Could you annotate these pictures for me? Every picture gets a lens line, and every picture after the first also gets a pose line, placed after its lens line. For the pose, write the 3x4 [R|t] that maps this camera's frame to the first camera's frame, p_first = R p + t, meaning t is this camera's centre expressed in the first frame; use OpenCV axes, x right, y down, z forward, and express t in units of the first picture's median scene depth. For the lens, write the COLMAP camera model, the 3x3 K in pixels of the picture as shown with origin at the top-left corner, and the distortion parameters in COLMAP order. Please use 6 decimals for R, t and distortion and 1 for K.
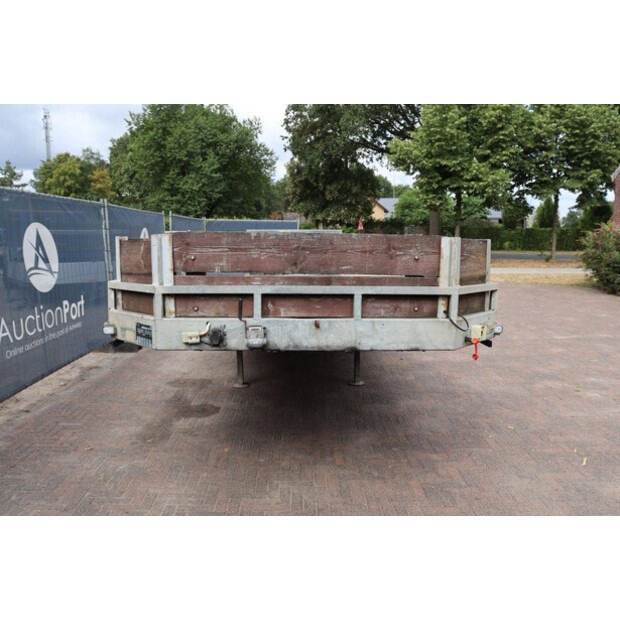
lens RADIAL K [[521.1, 0, 314.1], [0, 521.1, 303.6], [0, 0, 1]] dist [-0.184424, 0.181254]
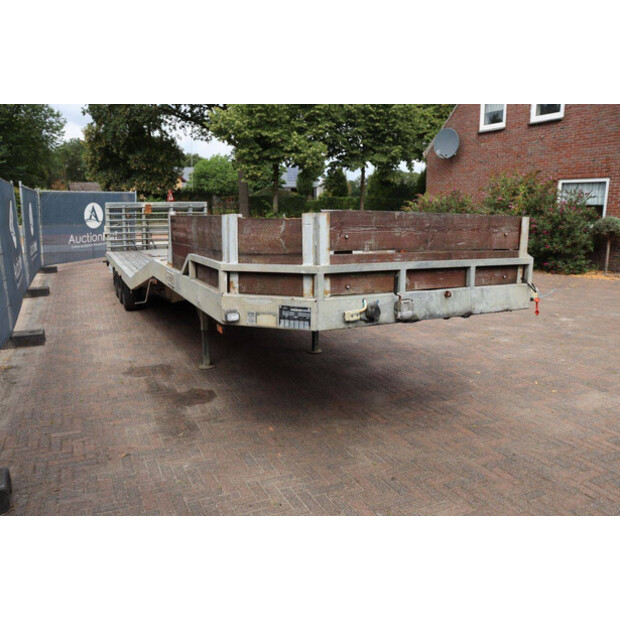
lens RADIAL K [[521.1, 0, 314.1], [0, 521.1, 303.6], [0, 0, 1]] dist [-0.184424, 0.181254]
pose [[0.912780, -0.072515, 0.401963, -0.368689], [0.048728, 0.996419, 0.069104, -0.016406], [-0.405535, -0.043490, 0.913045, 0.049109]]
